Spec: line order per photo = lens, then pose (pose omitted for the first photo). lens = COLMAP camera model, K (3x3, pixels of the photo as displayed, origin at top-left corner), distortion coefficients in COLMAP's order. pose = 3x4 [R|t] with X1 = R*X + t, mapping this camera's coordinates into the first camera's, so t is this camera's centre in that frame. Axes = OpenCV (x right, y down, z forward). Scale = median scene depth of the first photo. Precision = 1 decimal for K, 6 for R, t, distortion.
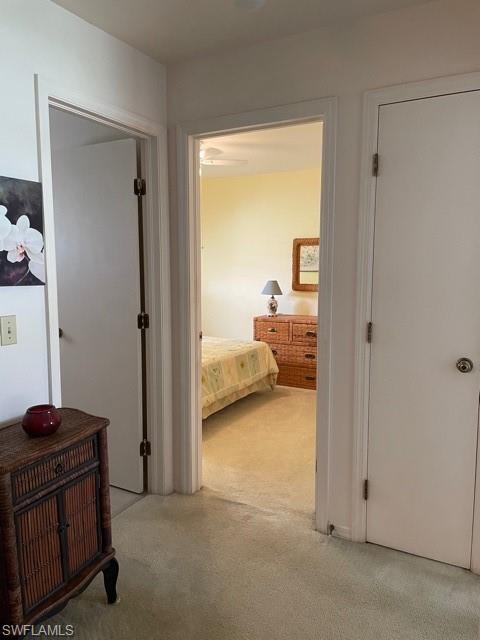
lens RADIAL K [[481.1, 0, 241.7], [0, 481.1, 316.8], [0, 0, 1]] dist [0.102463, -0.143706]
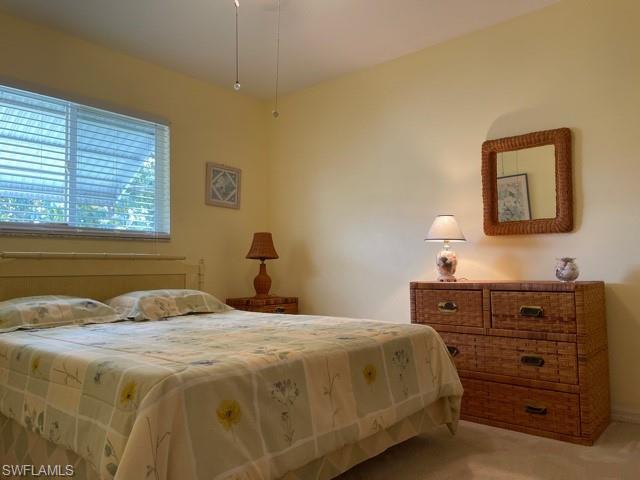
lens RADIAL K [[481.1, 0, 316.8], [0, 481.1, 230.4], [0, 0, 1]] dist [0.102463, -0.143706]
pose [[0.975769, -0.027208, -0.217106, 0.045995], [-0.012908, 0.983352, -0.181252, 0.048286], [0.218423, 0.179662, 0.959173, 0.500460]]
